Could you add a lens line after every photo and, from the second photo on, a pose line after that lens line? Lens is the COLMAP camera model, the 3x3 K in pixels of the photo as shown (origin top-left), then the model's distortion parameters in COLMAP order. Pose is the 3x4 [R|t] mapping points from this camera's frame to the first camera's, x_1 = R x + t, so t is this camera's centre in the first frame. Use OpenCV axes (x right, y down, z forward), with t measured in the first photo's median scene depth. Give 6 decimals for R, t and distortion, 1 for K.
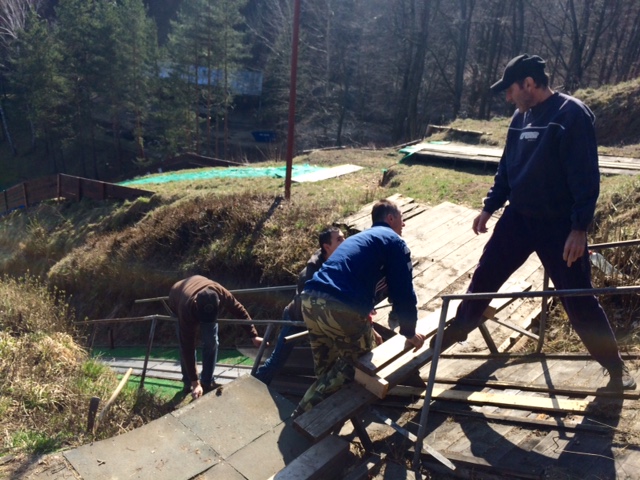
lens RADIAL K [[537.3, 0, 320.0], [0, 537.3, 240.0], [0, 0, 1]] dist [0.075282, -0.097890]
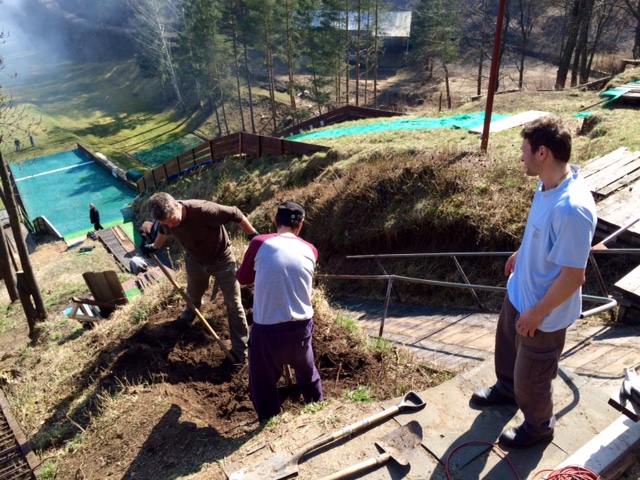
lens RADIAL K [[537.3, 0, 320.0], [0, 537.3, 240.0], [0, 0, 1]] dist [0.075282, -0.097890]
pose [[0.966643, 0.015832, -0.255639, -0.057219], [0.009471, 0.995196, 0.097445, -0.011981], [0.255953, -0.096616, 0.961849, -0.018998]]
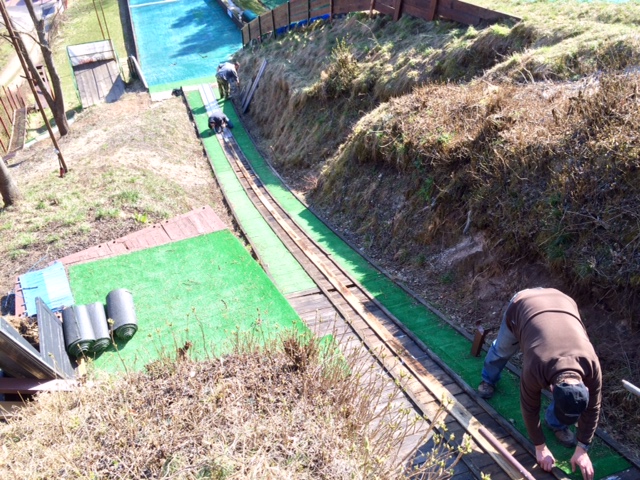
lens RADIAL K [[537.3, 0, 320.0], [0, 537.3, 240.0], [0, 0, 1]] dist [0.075282, -0.097890]
pose [[0.880317, 0.261243, -0.395973, -0.193049], [-0.120098, 0.930245, 0.346730, -0.040897], [0.458932, -0.257676, 0.850285, 0.290811]]
